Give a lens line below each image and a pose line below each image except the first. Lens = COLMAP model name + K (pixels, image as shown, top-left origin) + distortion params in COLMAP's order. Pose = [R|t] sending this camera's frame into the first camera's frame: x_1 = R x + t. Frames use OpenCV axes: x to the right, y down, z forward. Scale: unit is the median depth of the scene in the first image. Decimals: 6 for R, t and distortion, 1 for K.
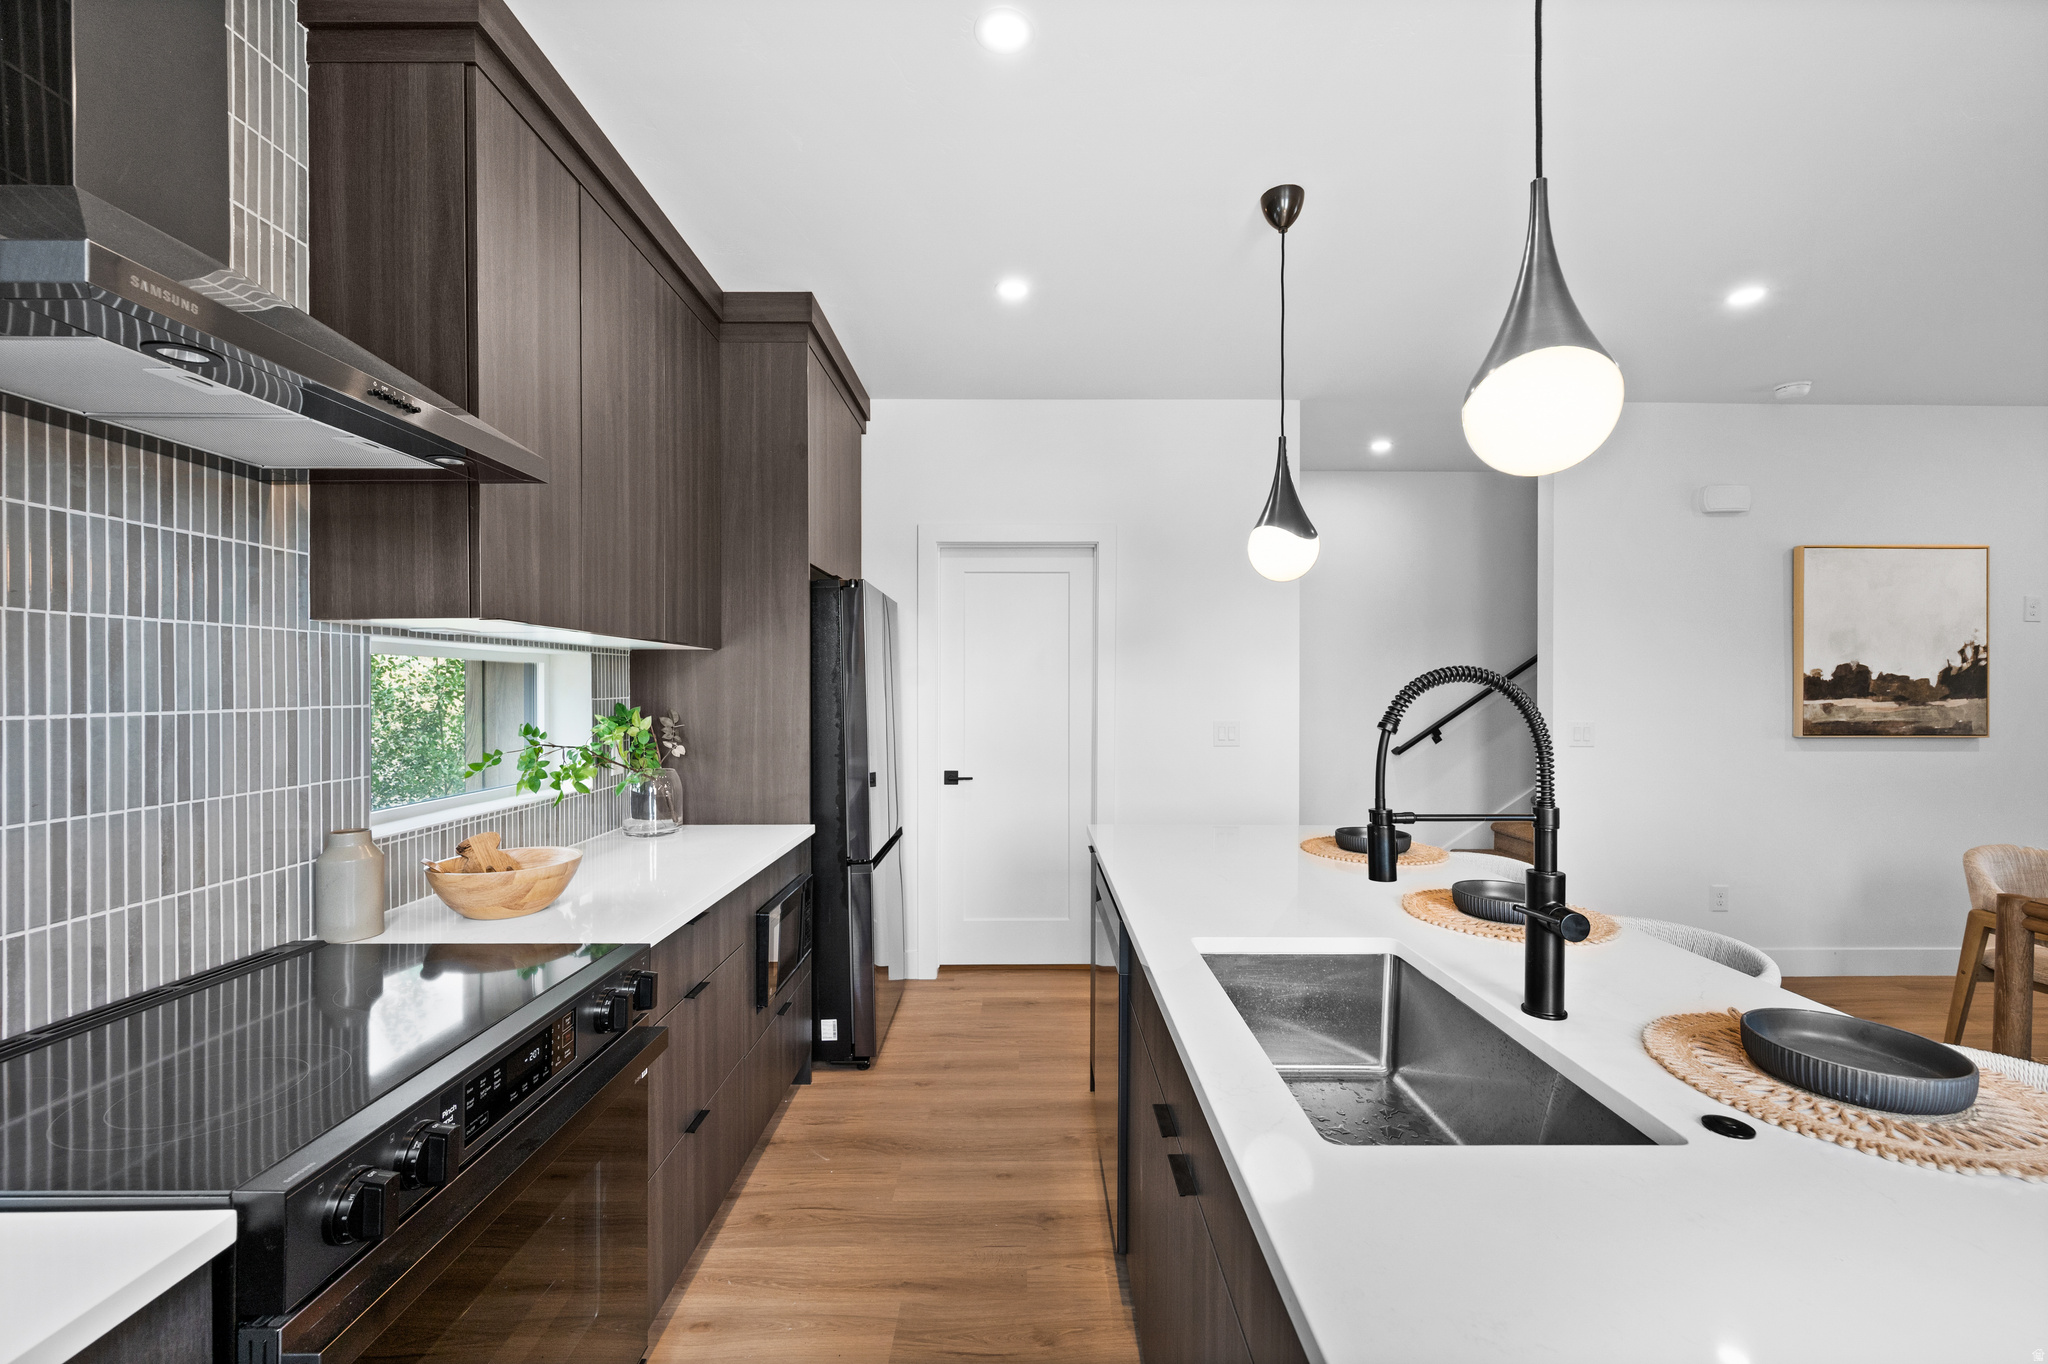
lens RADIAL K [[830.6, 0, 1038.7], [0, 830.6, 687.6], [0, 0, 1]] dist [0.000731, -0.000551]
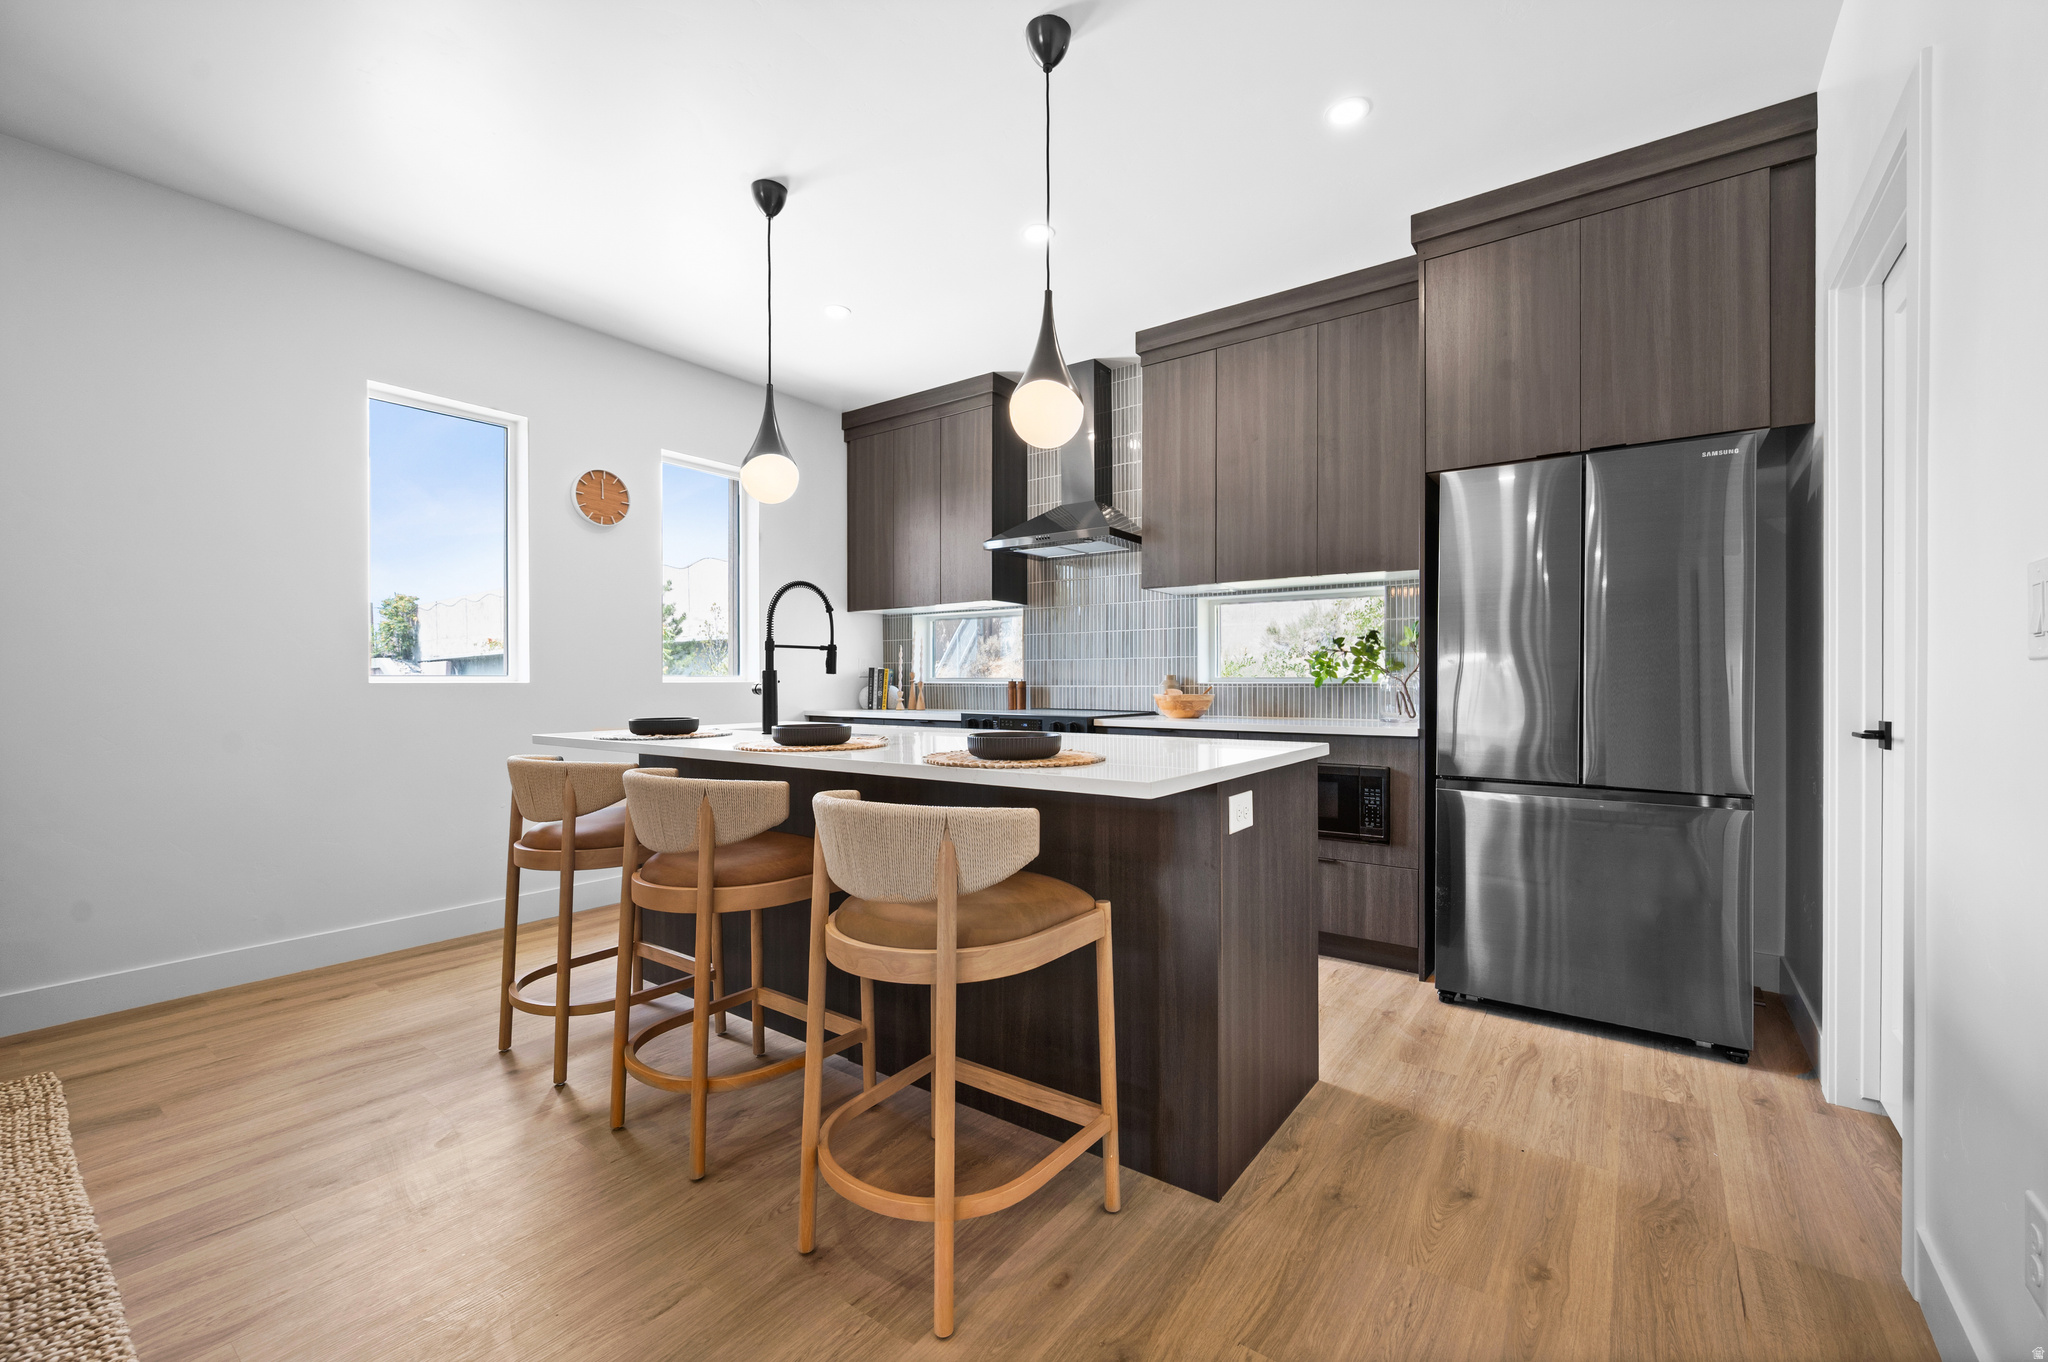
lens RADIAL K [[830.6, 0, 1038.7], [0, 830.6, 686.6], [0, 0, 1]] dist [0.000731, -0.000551]
pose [[-0.597586, 0.006040, -0.801782, 1.321360], [-0.000629, 0.999968, 0.008002, 0.165090], [0.801805, 0.005286, -0.597563, 1.956763]]
